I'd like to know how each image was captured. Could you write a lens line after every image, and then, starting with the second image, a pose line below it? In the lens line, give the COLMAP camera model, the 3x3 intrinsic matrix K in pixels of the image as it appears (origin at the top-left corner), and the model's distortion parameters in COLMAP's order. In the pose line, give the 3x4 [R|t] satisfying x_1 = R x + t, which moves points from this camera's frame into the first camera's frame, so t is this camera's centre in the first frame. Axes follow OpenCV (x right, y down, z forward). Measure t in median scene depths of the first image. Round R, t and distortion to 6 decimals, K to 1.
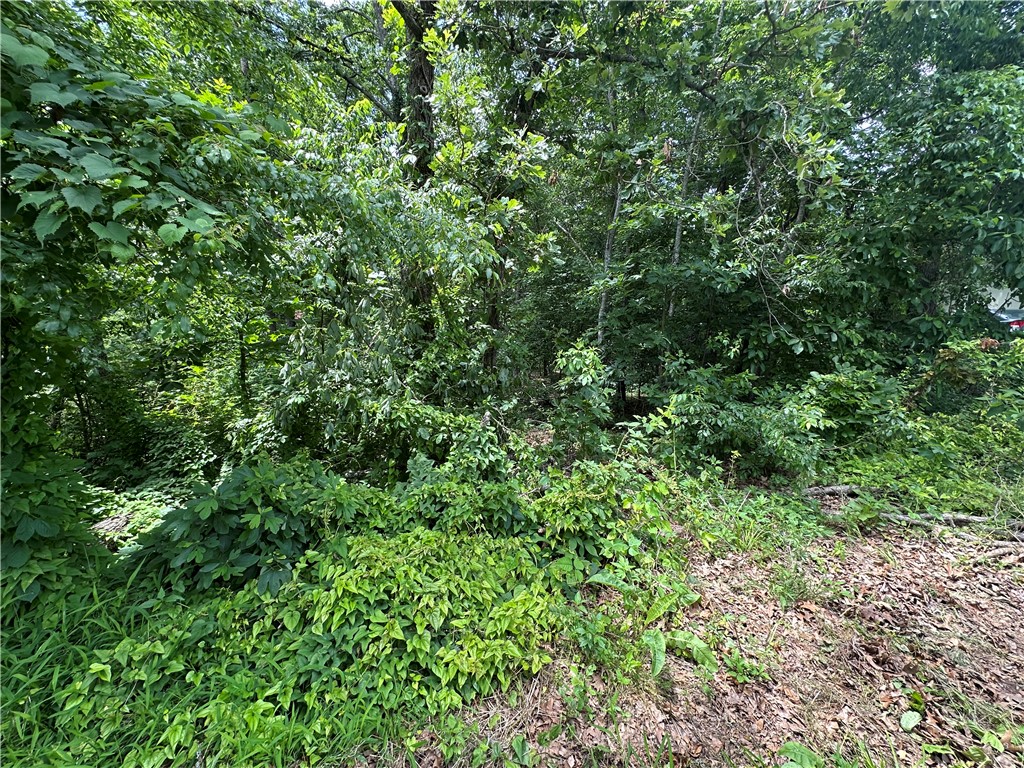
lens RADIAL K [[407.6, 0, 512.0], [0, 407.6, 384.0], [0, 0, 1]] dist [-0.000402, -0.008049]
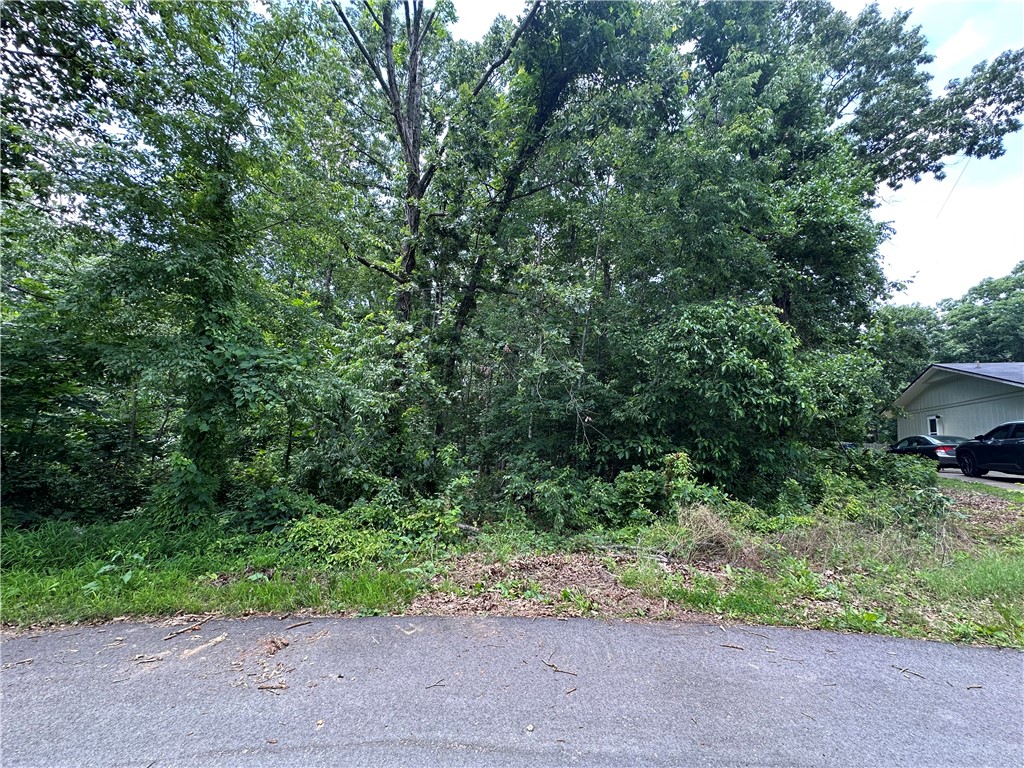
lens RADIAL K [[407.6, 0, 512.0], [0, 407.6, 384.0], [0, 0, 1]] dist [-0.000402, -0.008049]
pose [[0.993743, 0.030443, -0.107463, 0.641153], [-0.056437, 0.967137, -0.247914, 0.084652], [0.096384, 0.252428, 0.962803, -0.889837]]
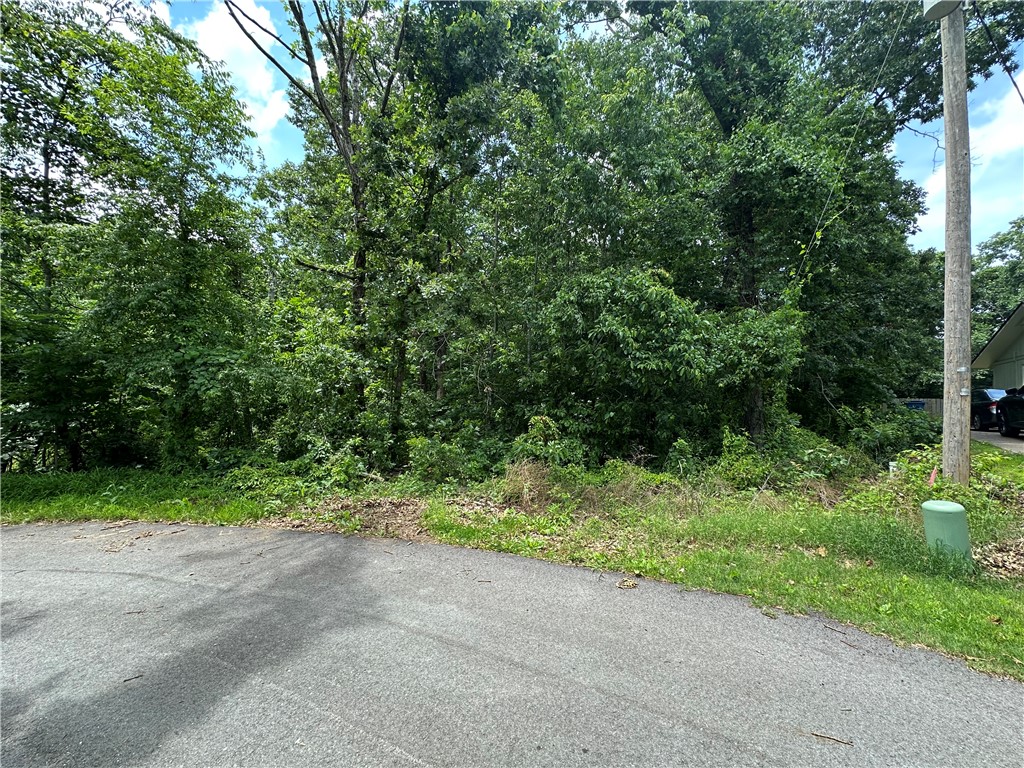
lens RADIAL K [[414.2, 0, 507.7], [0, 414.2, 375.4], [0, 0, 1]] dist [0.000630, -0.007526]
pose [[0.941454, 0.004314, -0.337115, 1.756724], [-0.061452, 0.985363, -0.159006, 0.019656], [0.331495, 0.170413, 0.927939, -1.031183]]
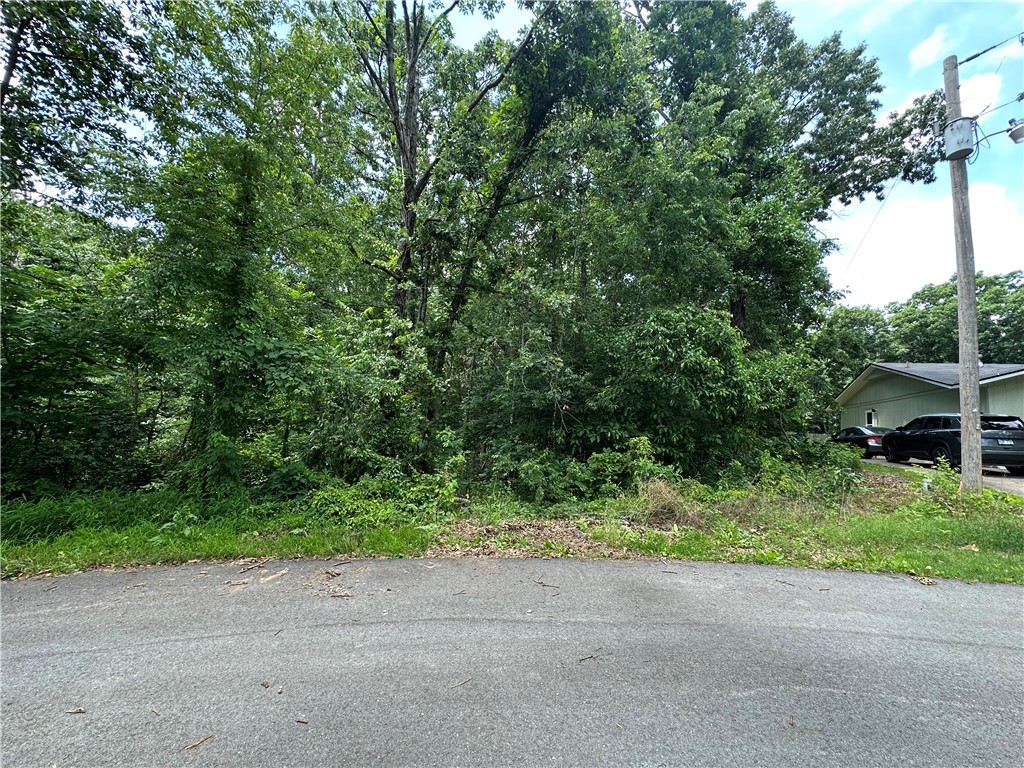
lens RADIAL K [[407.6, 0, 512.0], [0, 407.6, 384.0], [0, 0, 1]] dist [-0.000402, -0.008049]
pose [[0.997705, 0.050758, -0.044814, 0.597260], [-0.059560, 0.972707, -0.224262, 0.140067], [0.032208, 0.226417, 0.973498, -1.160153]]
